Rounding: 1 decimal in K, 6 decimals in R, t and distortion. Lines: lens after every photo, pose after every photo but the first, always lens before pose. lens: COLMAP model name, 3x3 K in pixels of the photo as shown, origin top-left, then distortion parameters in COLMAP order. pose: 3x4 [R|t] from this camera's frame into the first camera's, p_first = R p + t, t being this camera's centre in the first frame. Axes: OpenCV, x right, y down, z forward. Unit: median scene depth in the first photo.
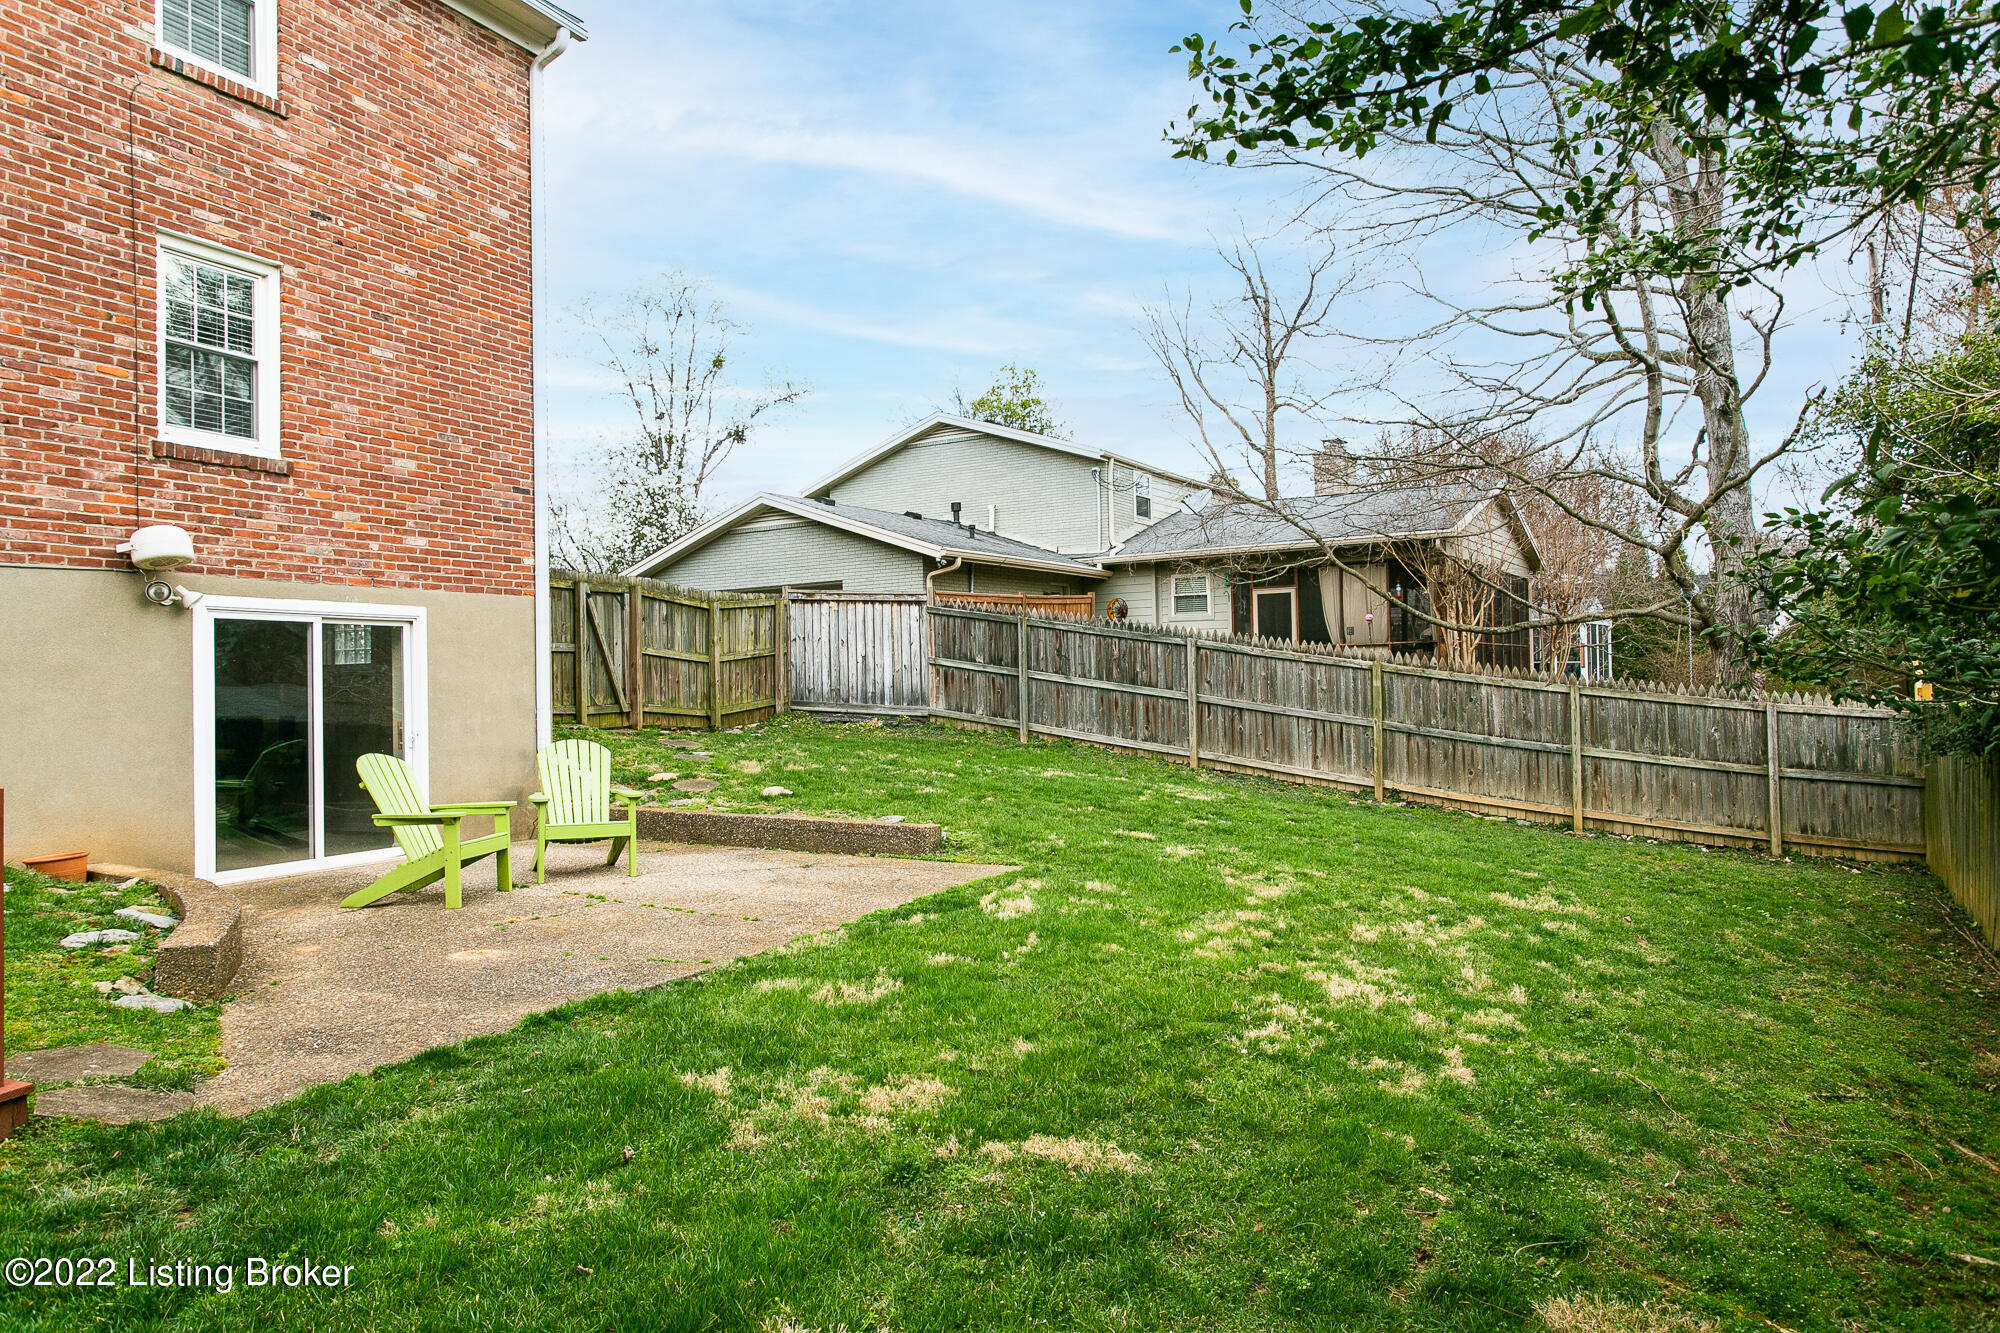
lens RADIAL K [[1318.8, 0, 999.2], [0, 1318.8, 670.7], [0, 0, 1]] dist [-0.009598, 0.001875]
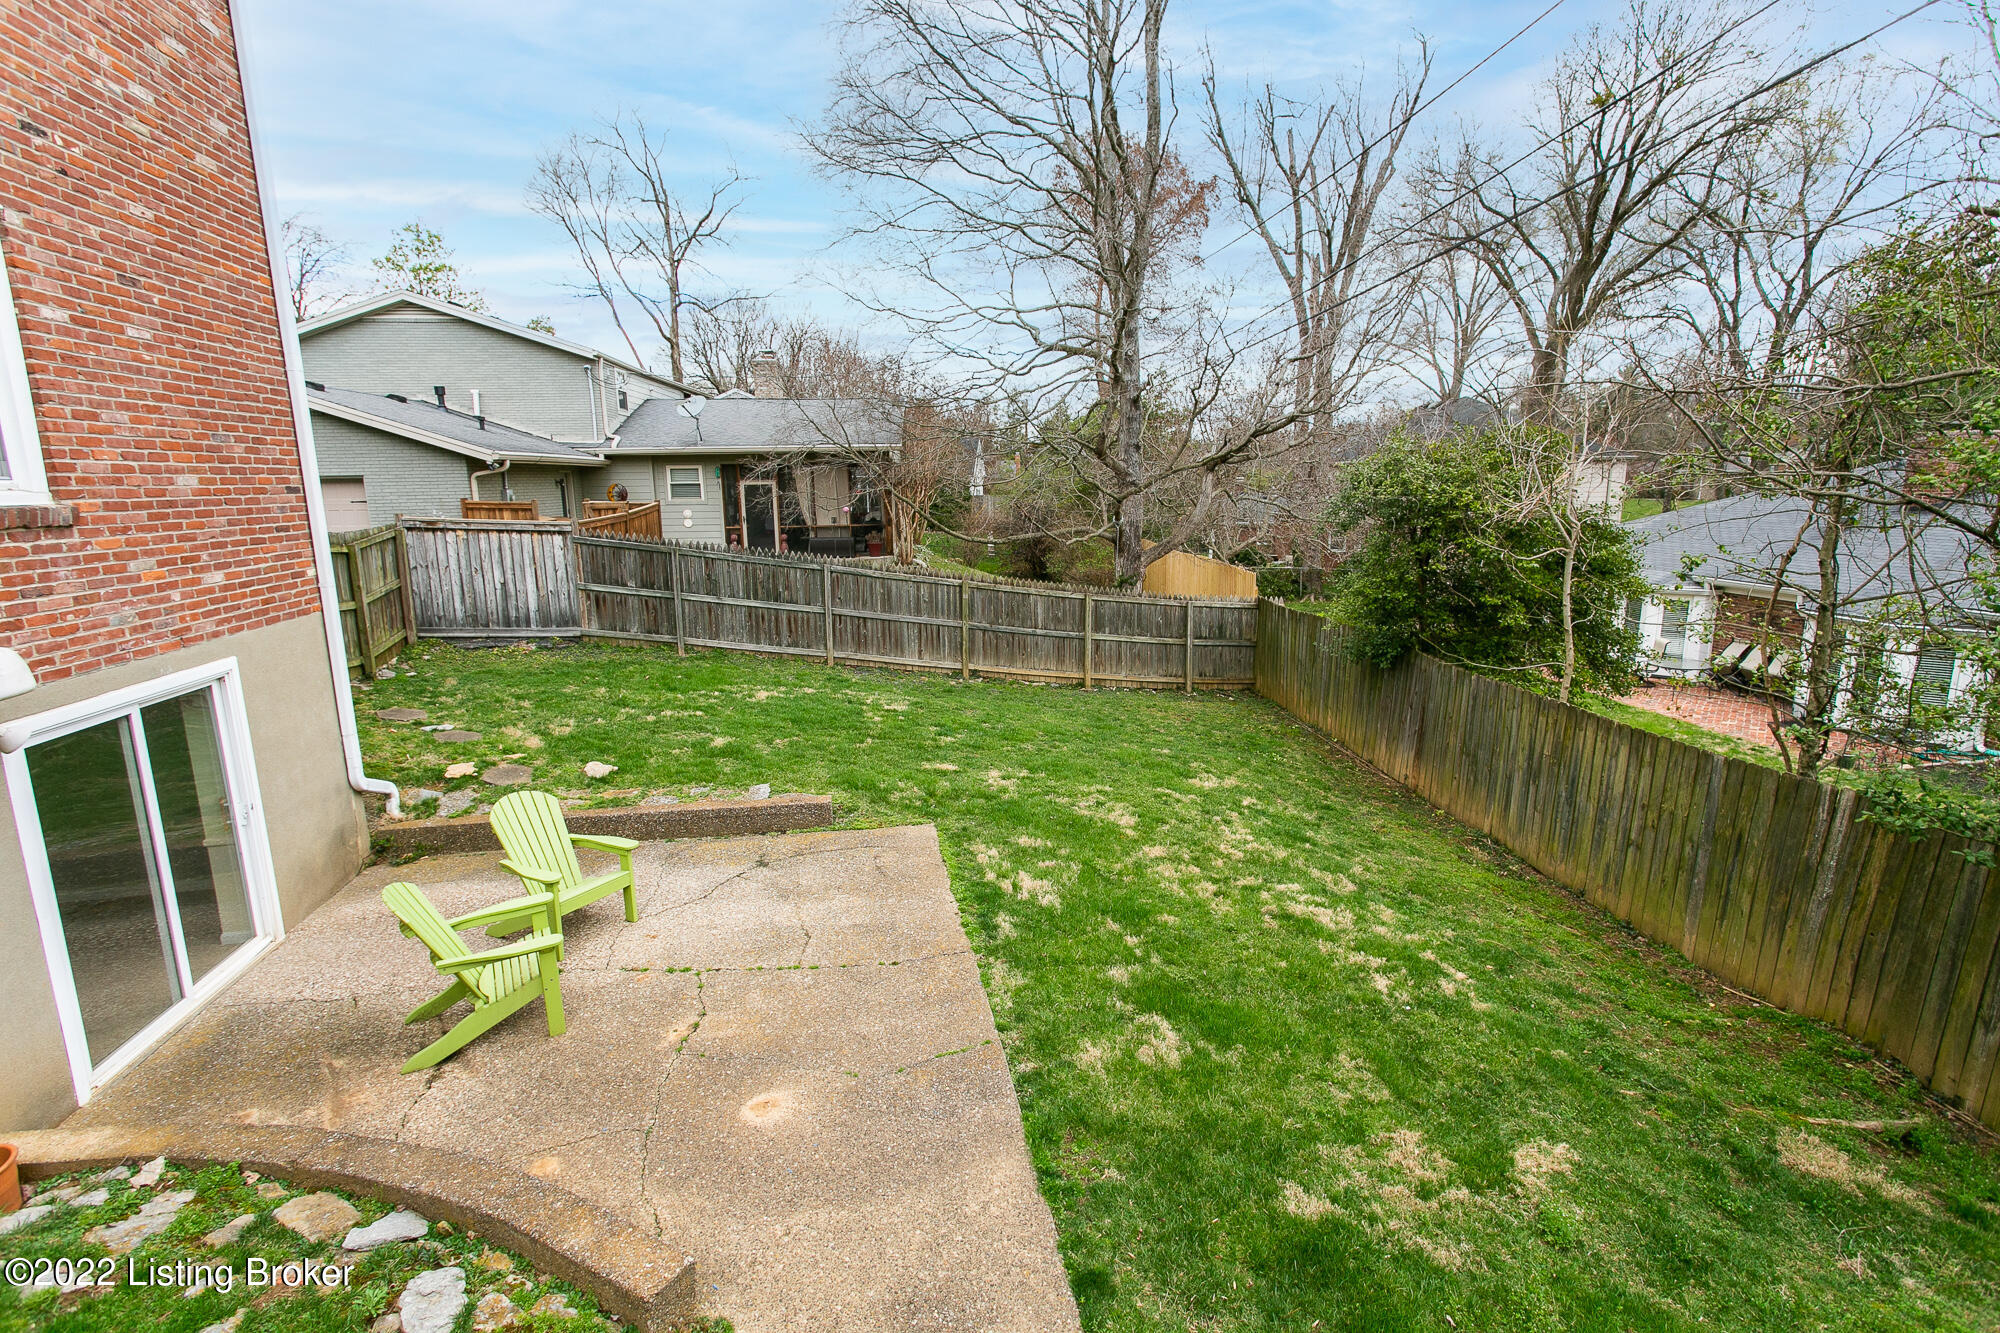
lens RADIAL K [[969.5, 0, 999.7], [0, 969.5, 675.0], [0, 0, 1]] dist [-0.000909, -0.001426]
pose [[0.793460, -0.117465, 0.597180, -0.319461], [-0.009273, 0.978751, 0.204841, -0.125070], [-0.608552, -0.168071, 0.775510, 0.184711]]
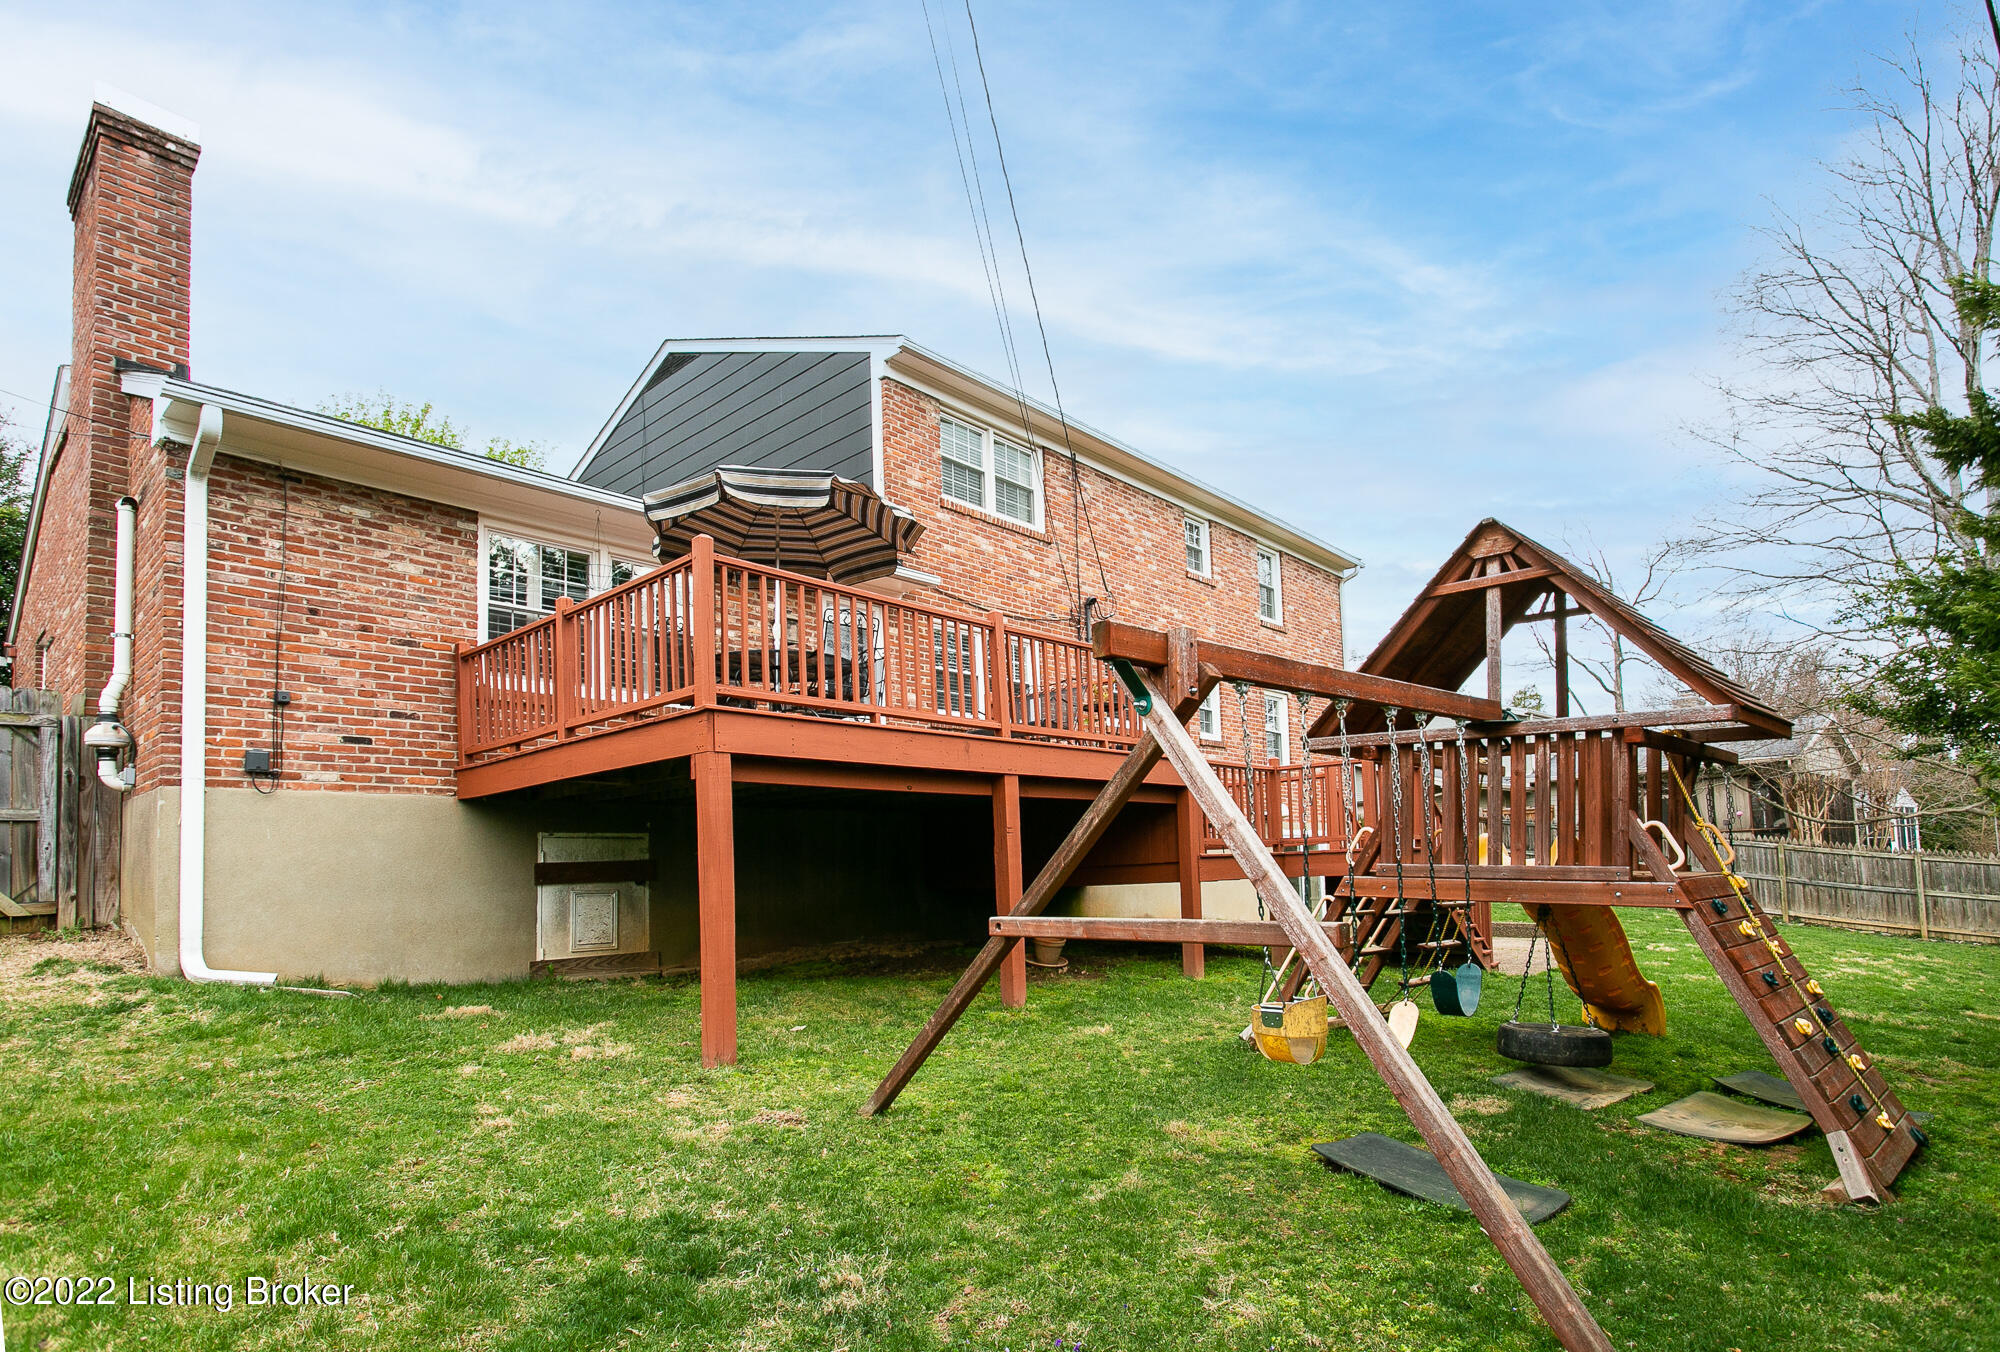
lens RADIAL K [[1096.1, 0, 959.5], [0, 1096.1, 801.7], [0, 0, 1]] dist [0.002804, 0.000310]
pose [[0.962949, -0.029495, -0.268065, -0.402571], [0.016941, 0.998654, -0.049025, -0.010214], [0.269150, 0.042667, 0.962153, -0.765924]]
